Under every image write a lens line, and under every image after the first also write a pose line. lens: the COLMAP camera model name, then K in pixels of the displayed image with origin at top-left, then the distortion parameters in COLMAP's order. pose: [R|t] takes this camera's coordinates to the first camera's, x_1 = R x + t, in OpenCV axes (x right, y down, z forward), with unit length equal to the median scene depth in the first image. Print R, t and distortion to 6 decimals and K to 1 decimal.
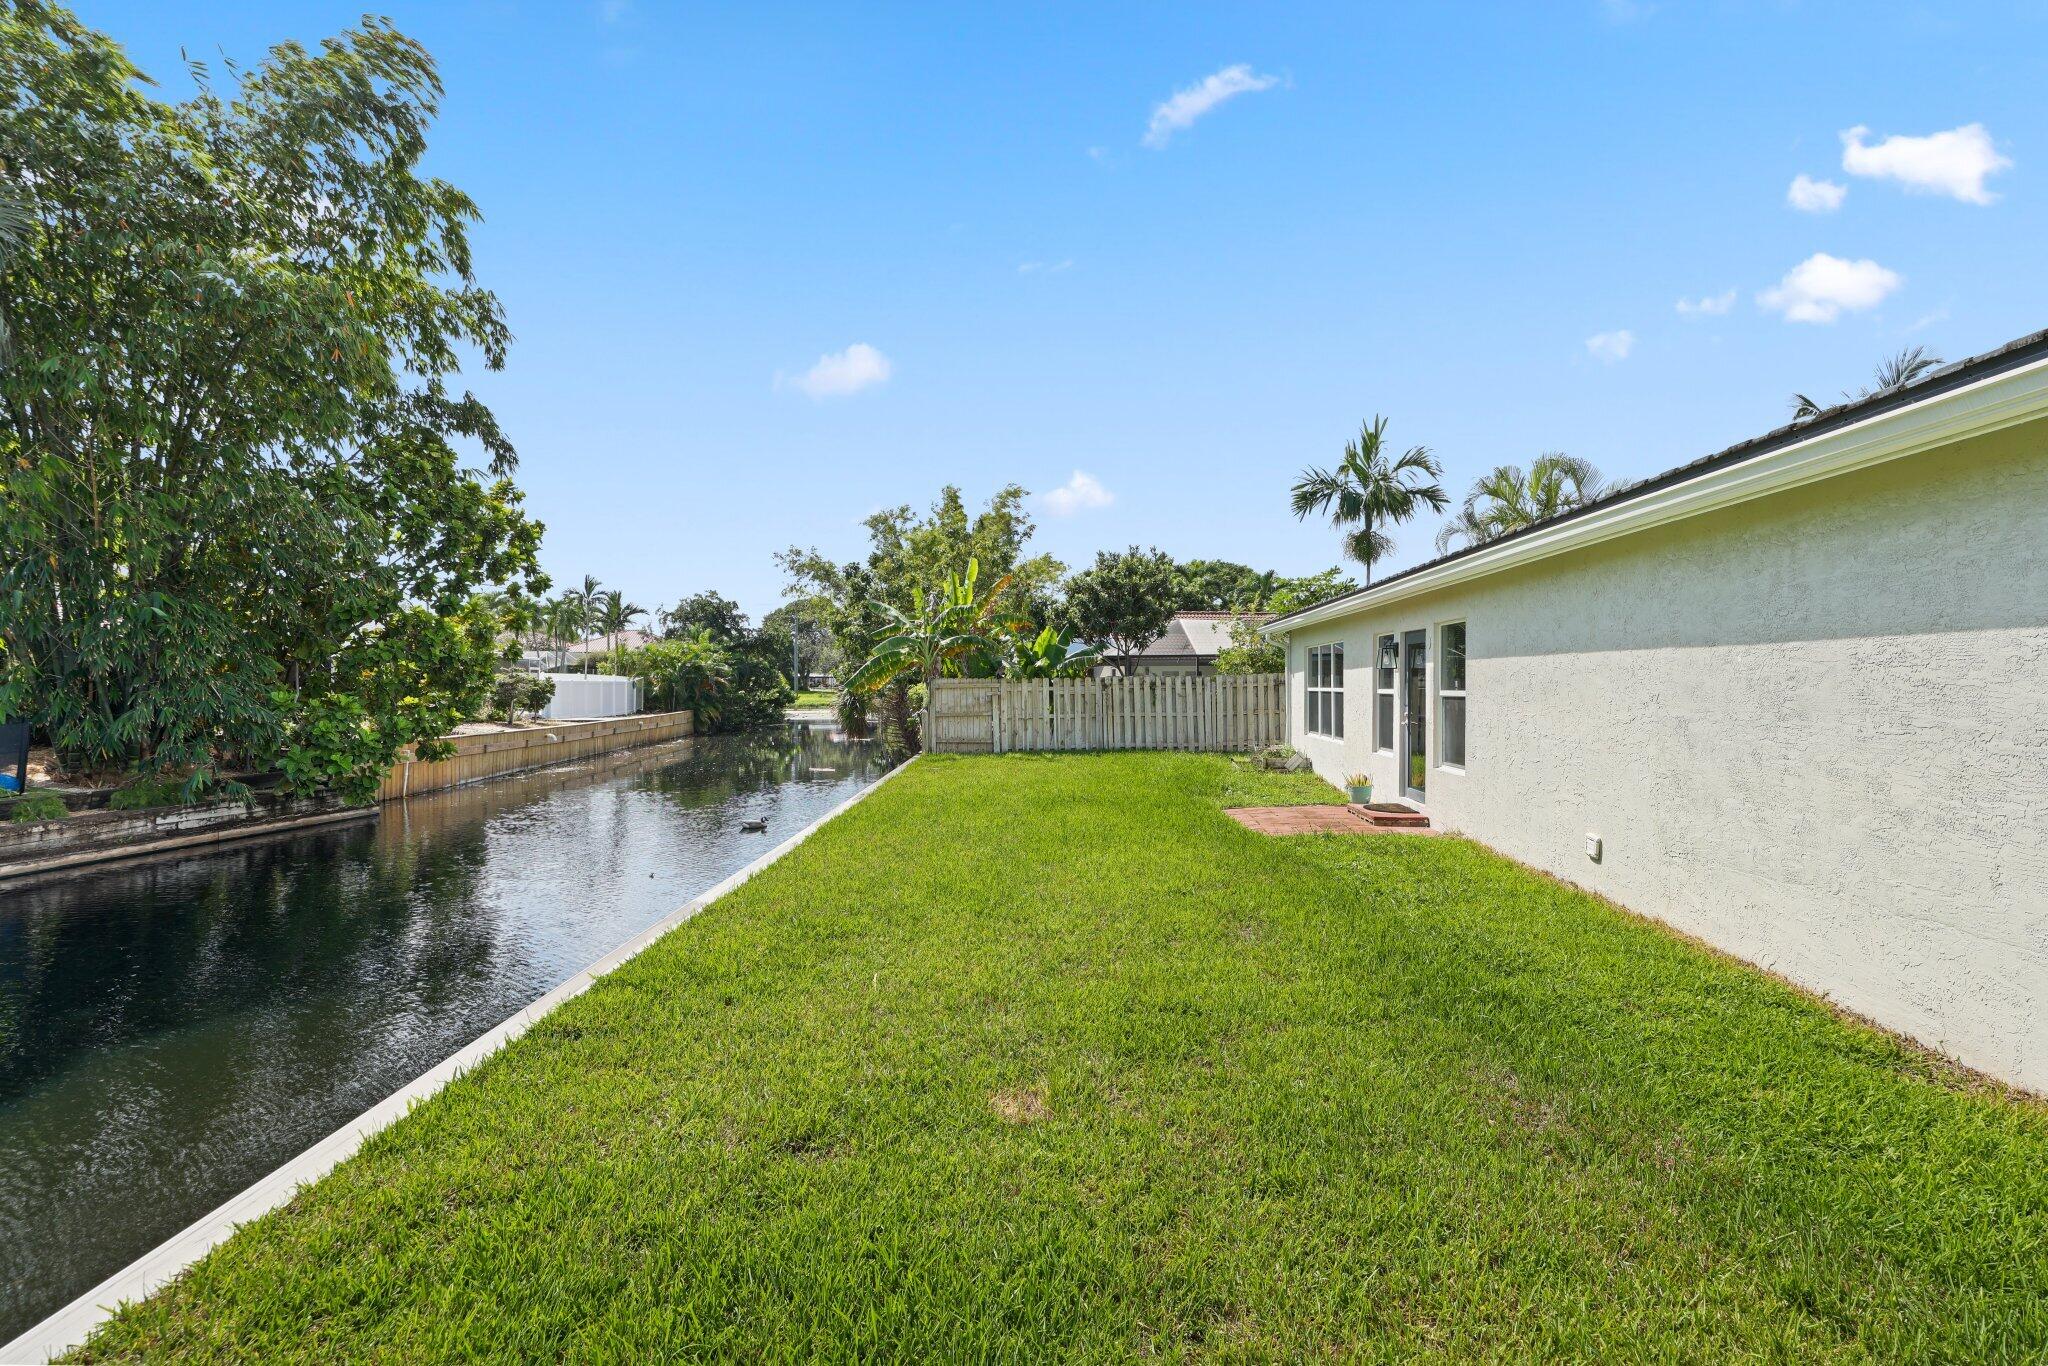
lens RADIAL K [[959.8, 0, 1042.9], [0, 959.8, 688.9], [0, 0, 1]] dist [0.000826, -0.000085]
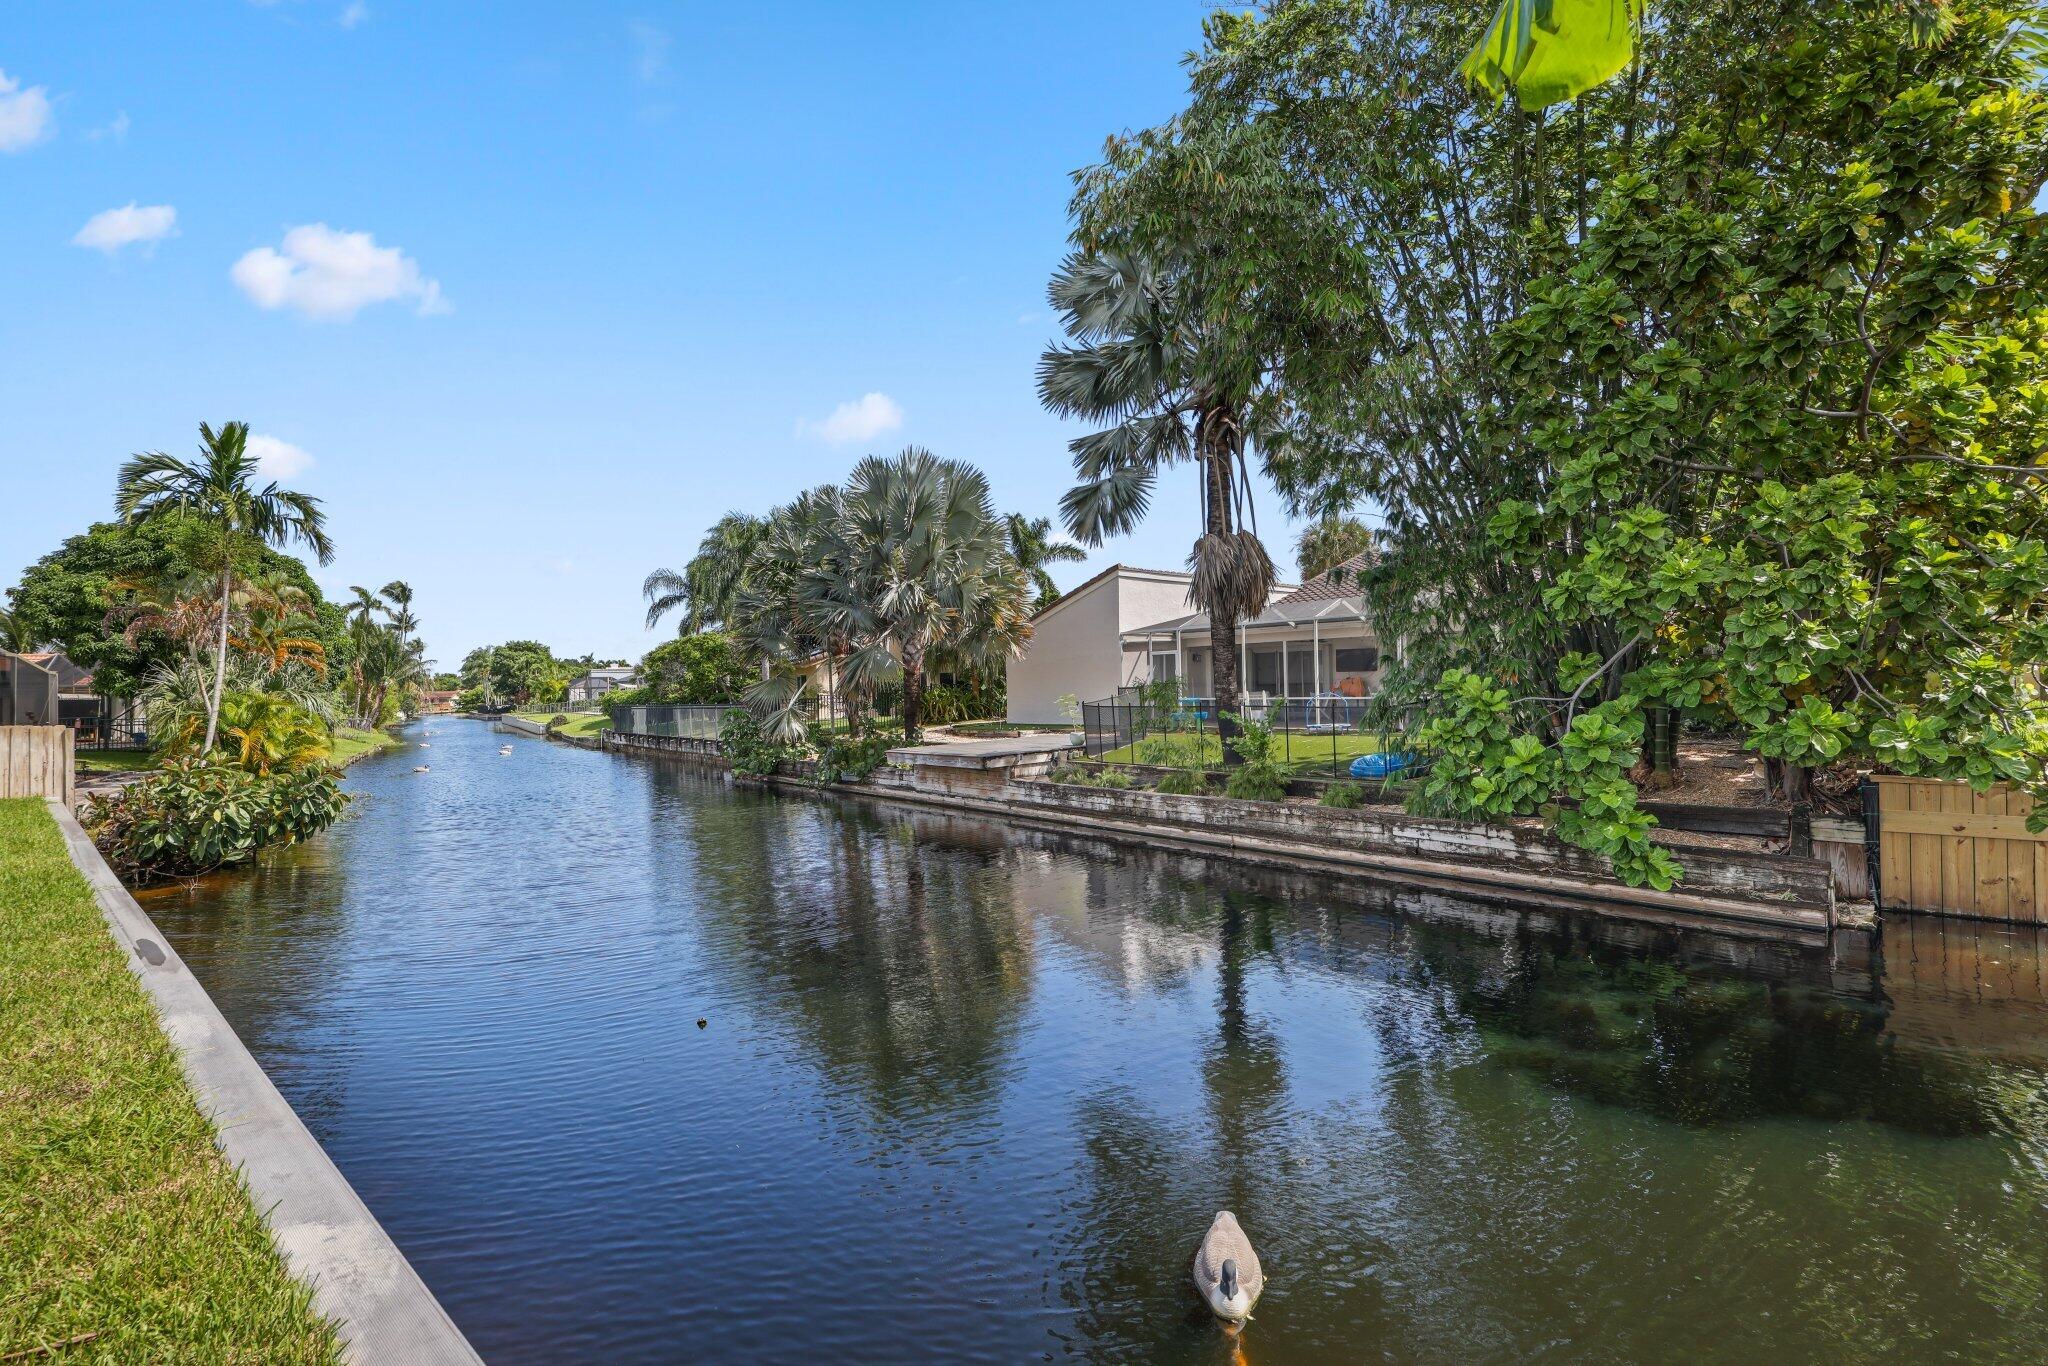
lens RADIAL K [[901.0, 0, 1024.0], [0, 901.0, 683.0], [0, 0, 1]] dist [-0.003765, -0.000651]
pose [[-0.674601, 0.008692, -0.738131, -0.105719], [0.017095, 0.999846, -0.003850, 0.006578], [0.737984, -0.015215, -0.674646, 0.926222]]
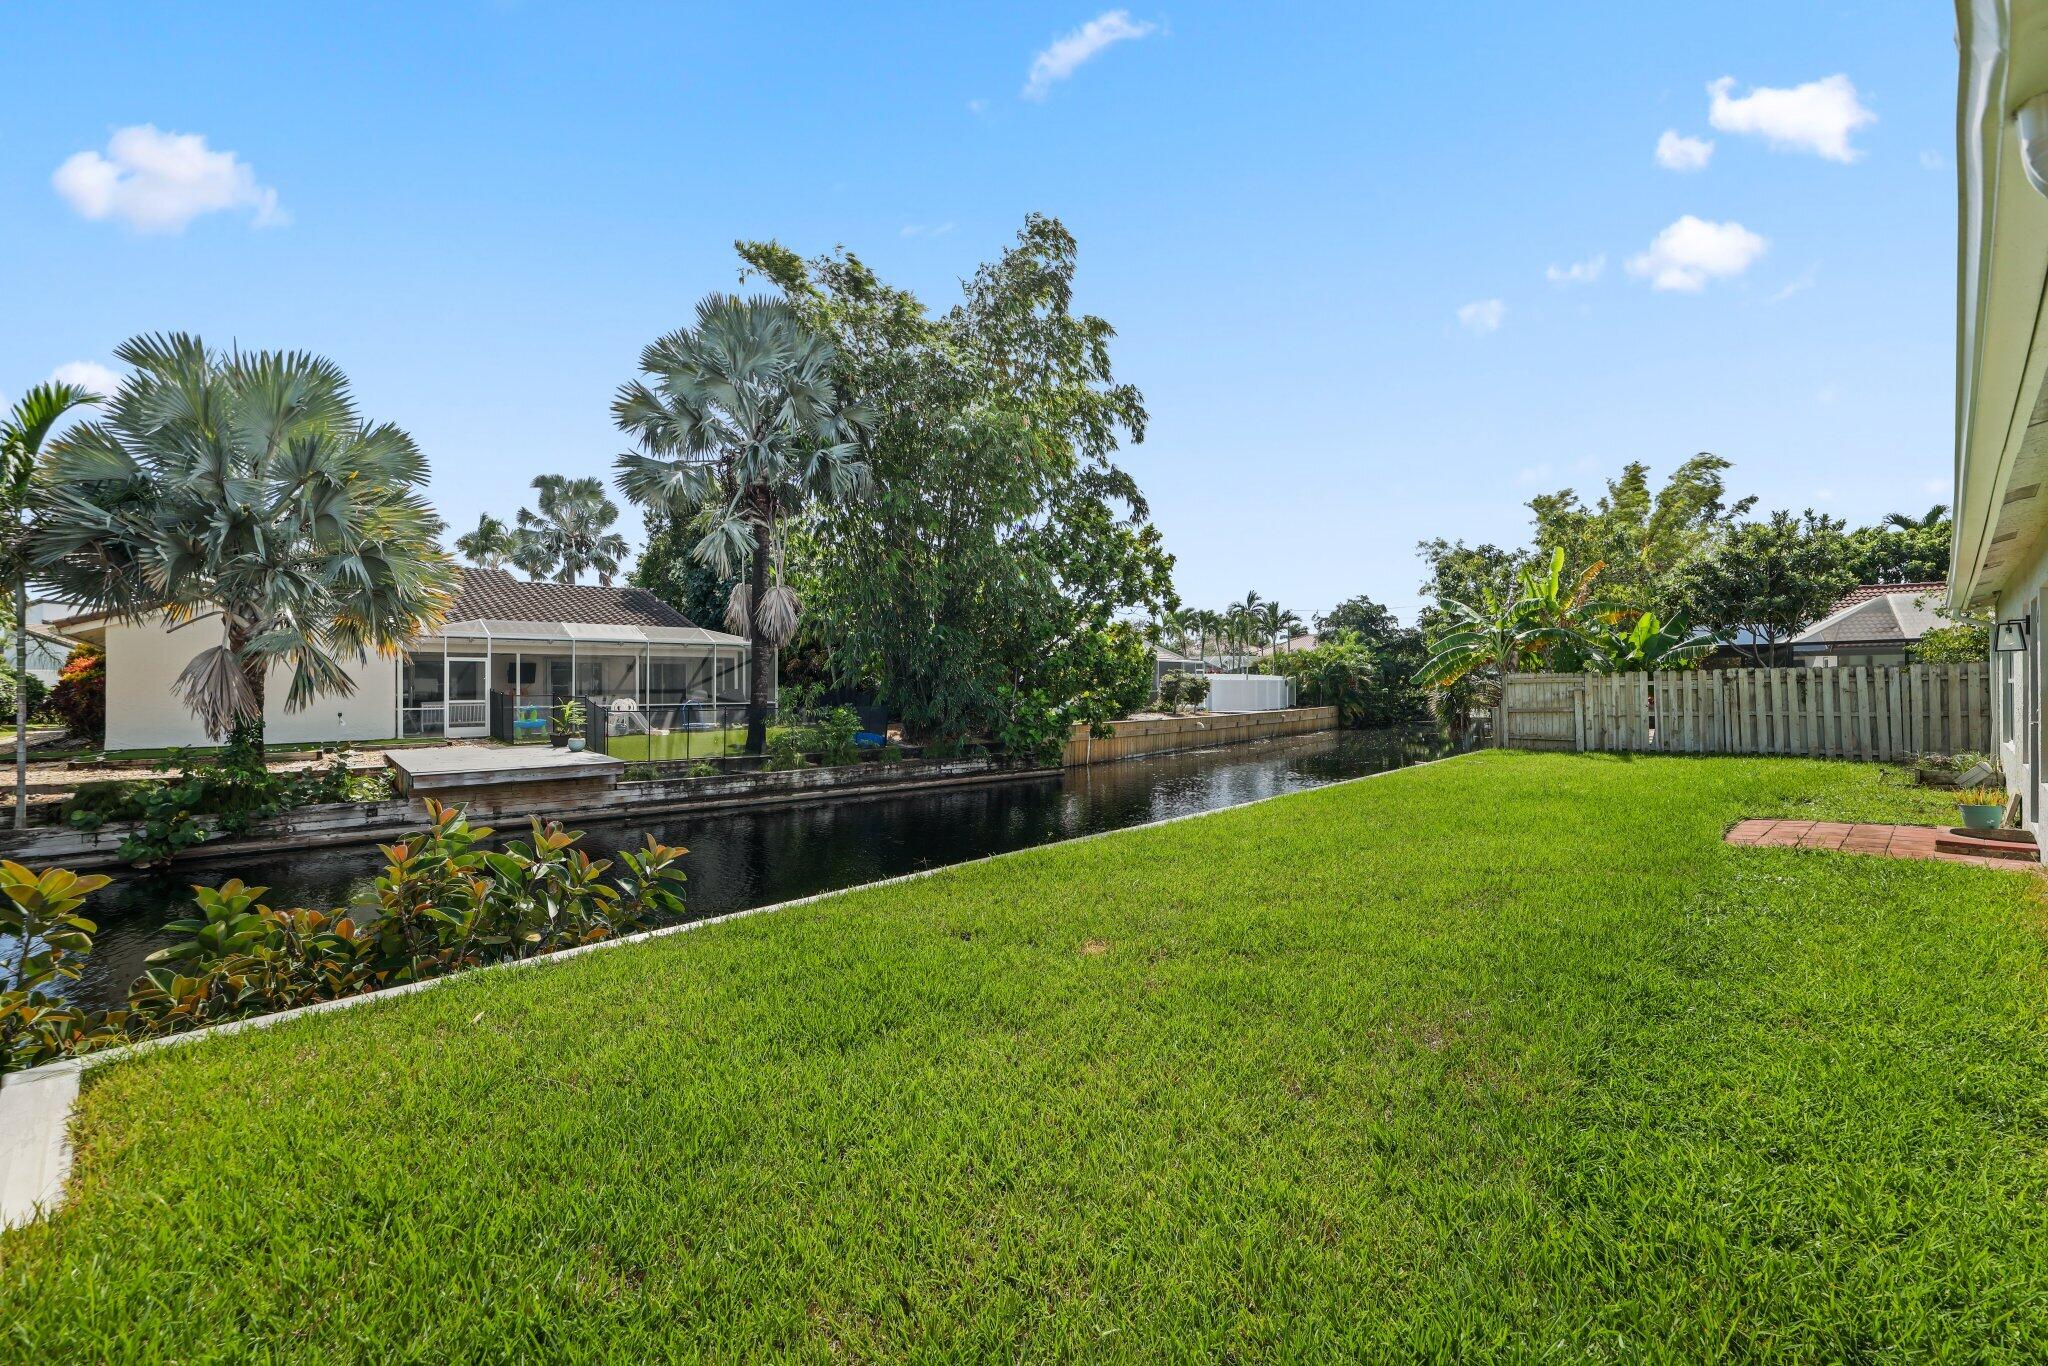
lens RADIAL K [[901.0, 0, 1024.0], [0, 901.0, 683.0], [0, 0, 1]] dist [-0.003765, -0.000651]
pose [[0.742526, -0.005352, -0.669796, 0.138939], [0.001694, 0.999980, -0.006112, 0.003854], [0.669815, 0.003404, 0.742520, -0.020914]]
